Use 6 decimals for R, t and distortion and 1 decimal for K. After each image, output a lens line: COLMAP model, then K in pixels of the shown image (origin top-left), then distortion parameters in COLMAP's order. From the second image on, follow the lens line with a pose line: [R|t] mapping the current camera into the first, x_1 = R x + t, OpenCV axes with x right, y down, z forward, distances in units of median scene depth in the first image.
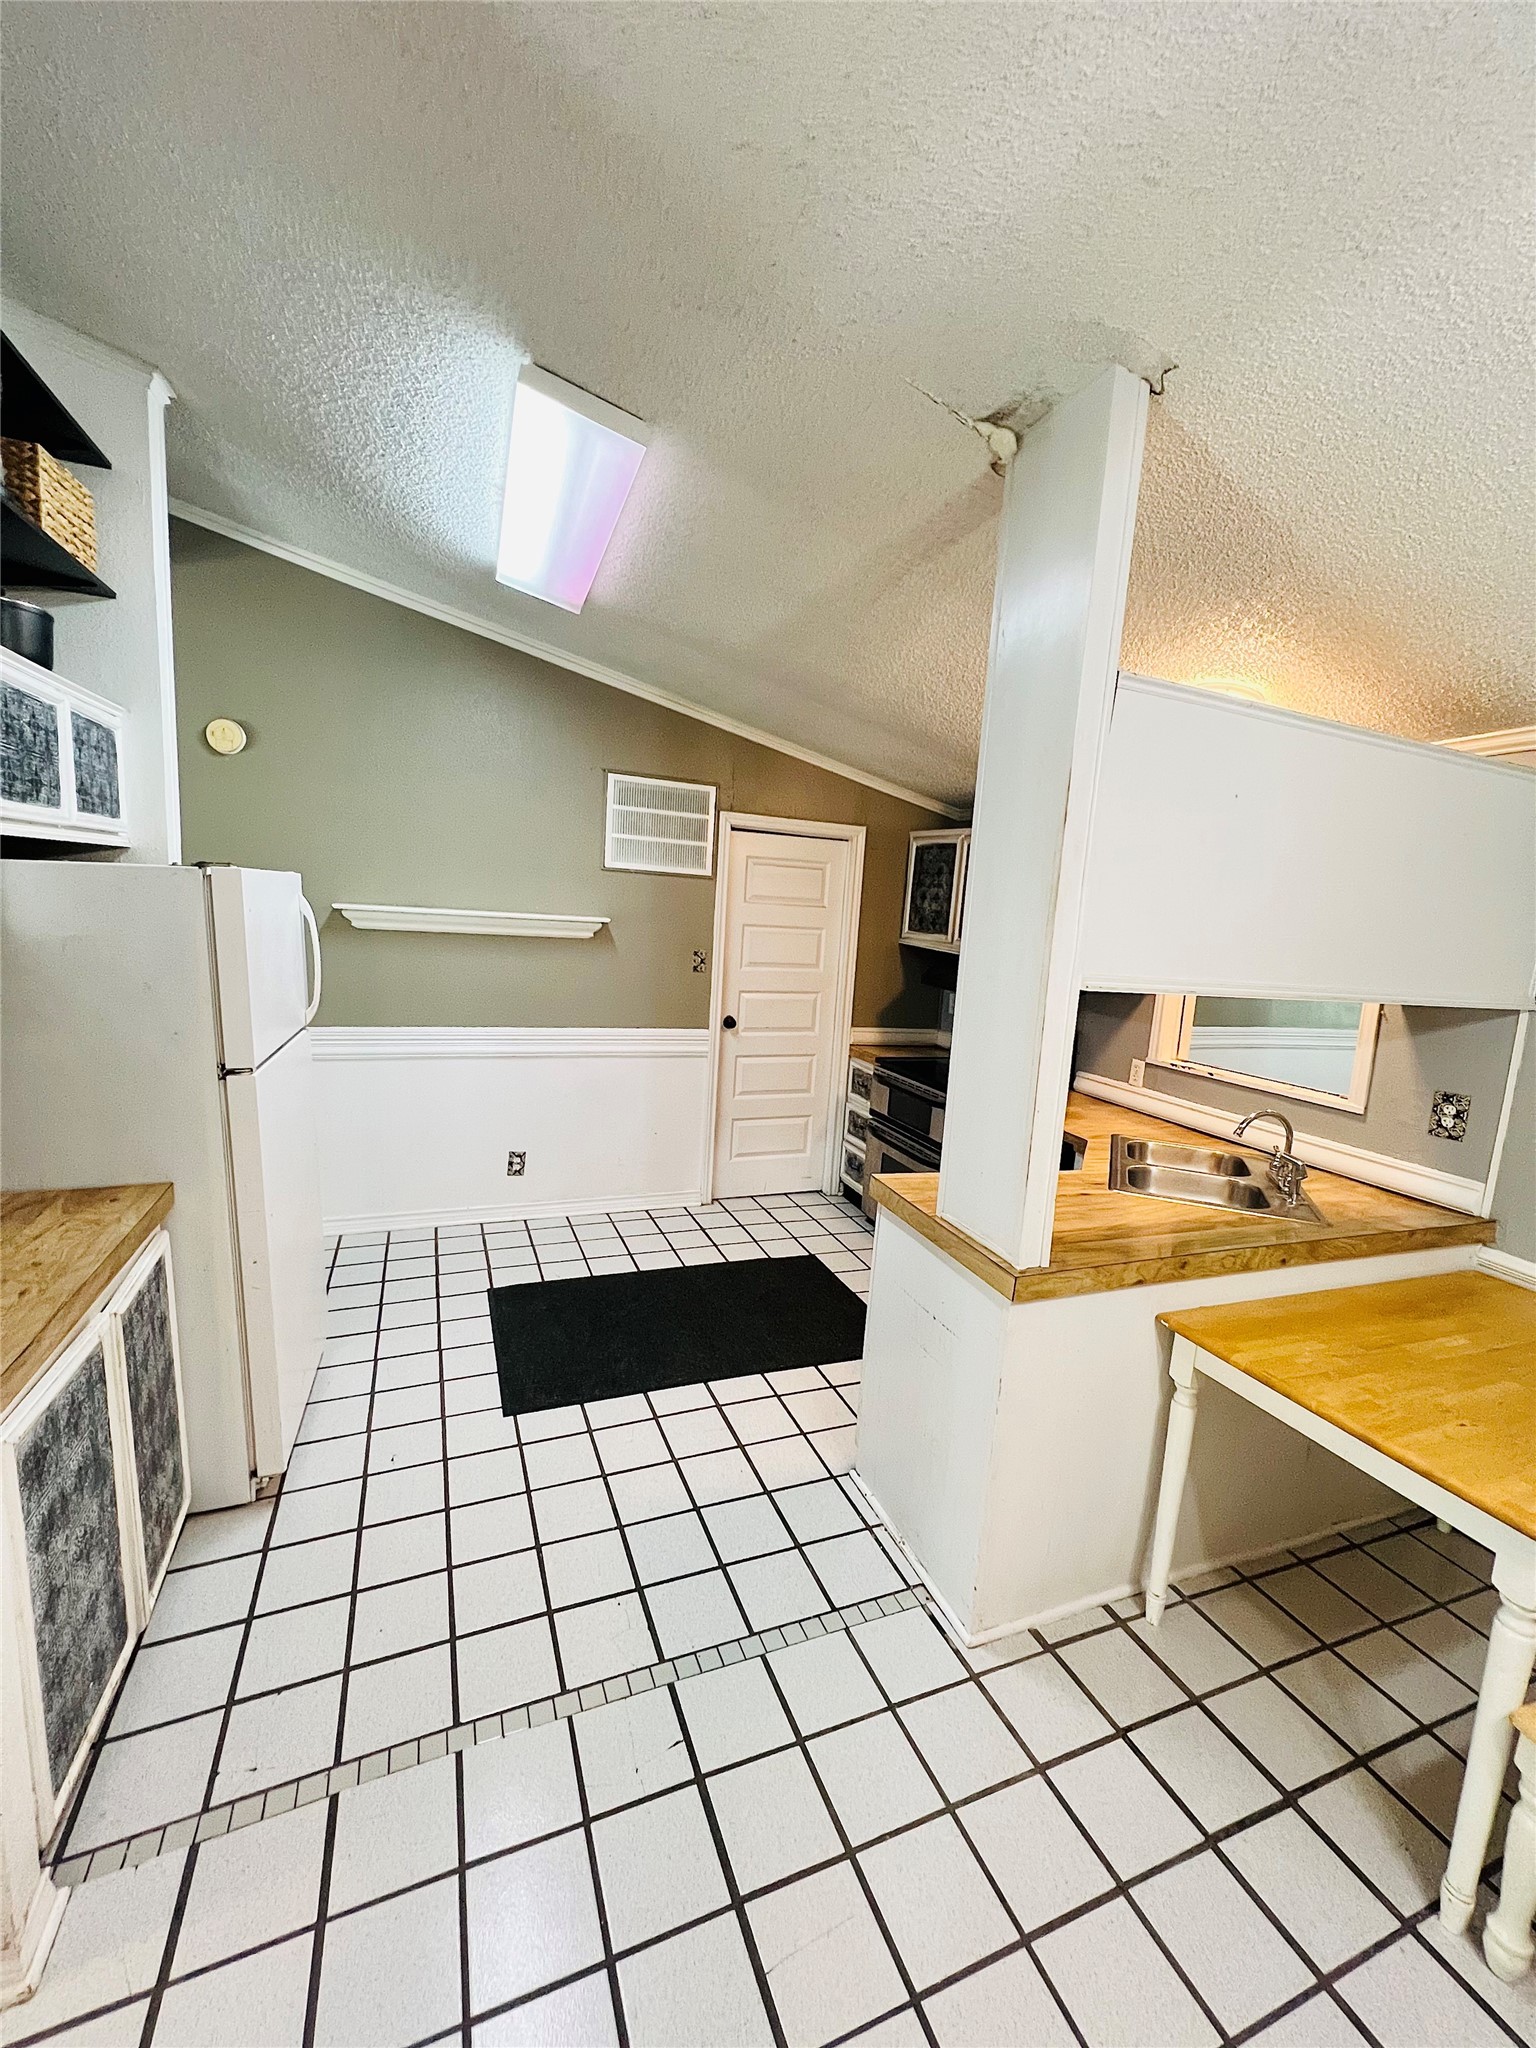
lens RADIAL K [[817.2, 0, 766.5], [0, 817.2, 1029.3], [0, 0, 1]] dist [-0.001432, -0.000727]
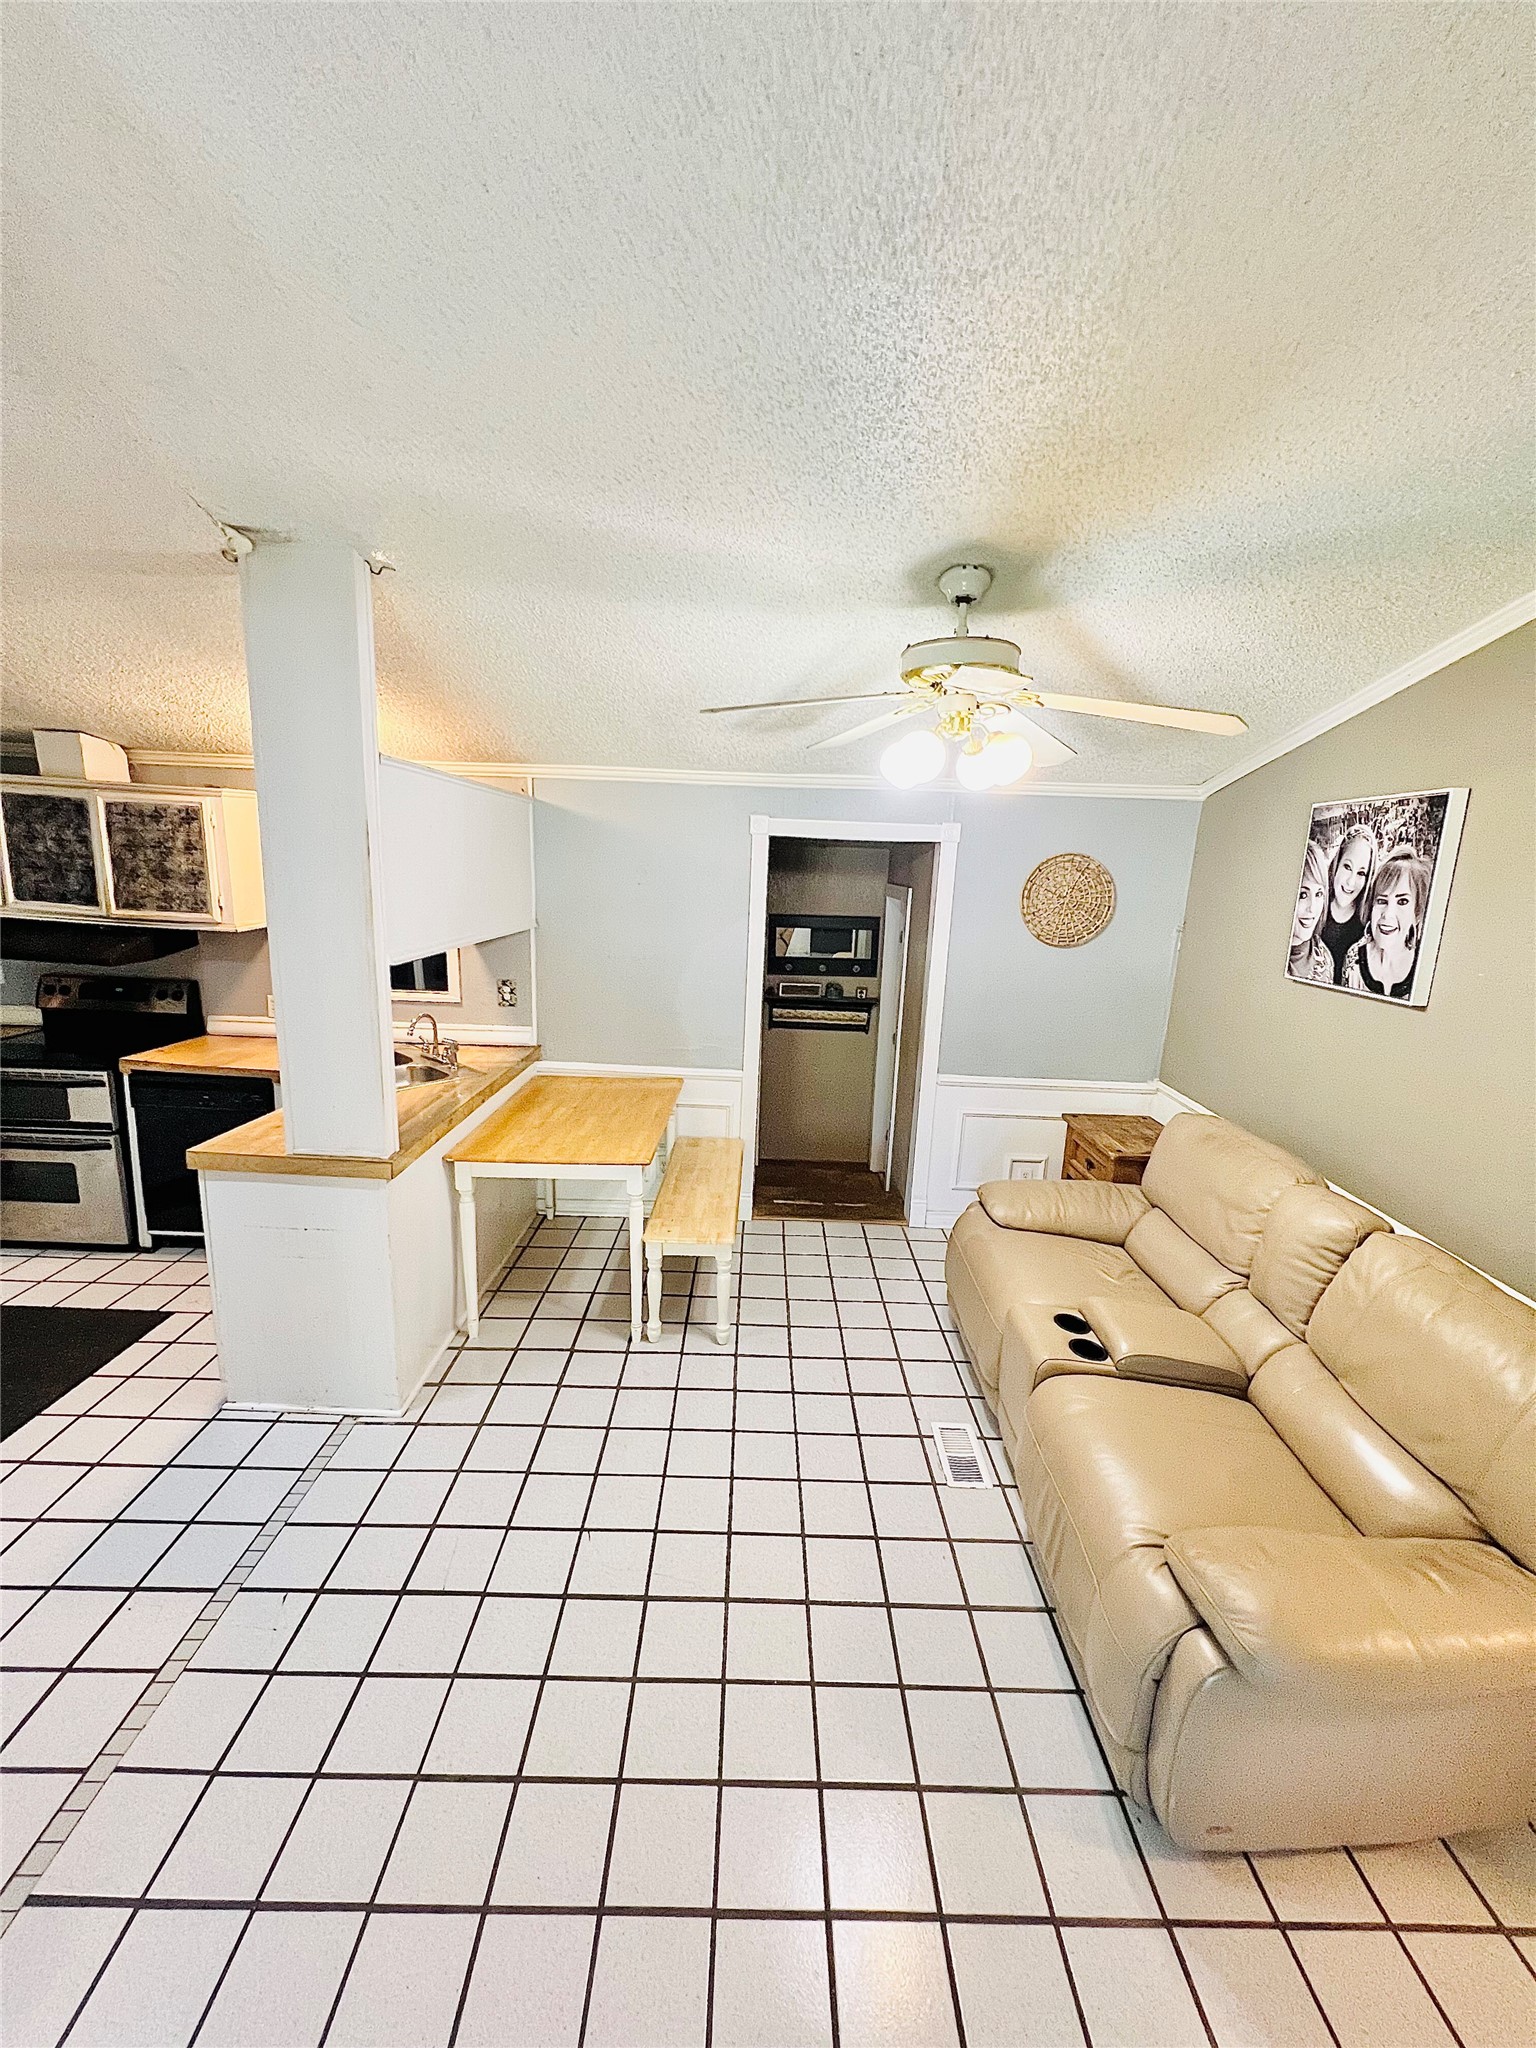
lens RADIAL K [[817.2, 0, 768.0], [0, 817.2, 1029.4], [0, 0, 1]] dist [-0.001432, -0.000727]
pose [[0.367159, -0.240310, 0.898580, -0.289065], [0.116977, 0.970310, 0.211697, -0.066522], [-0.922773, 0.027387, 0.384369, -0.084280]]
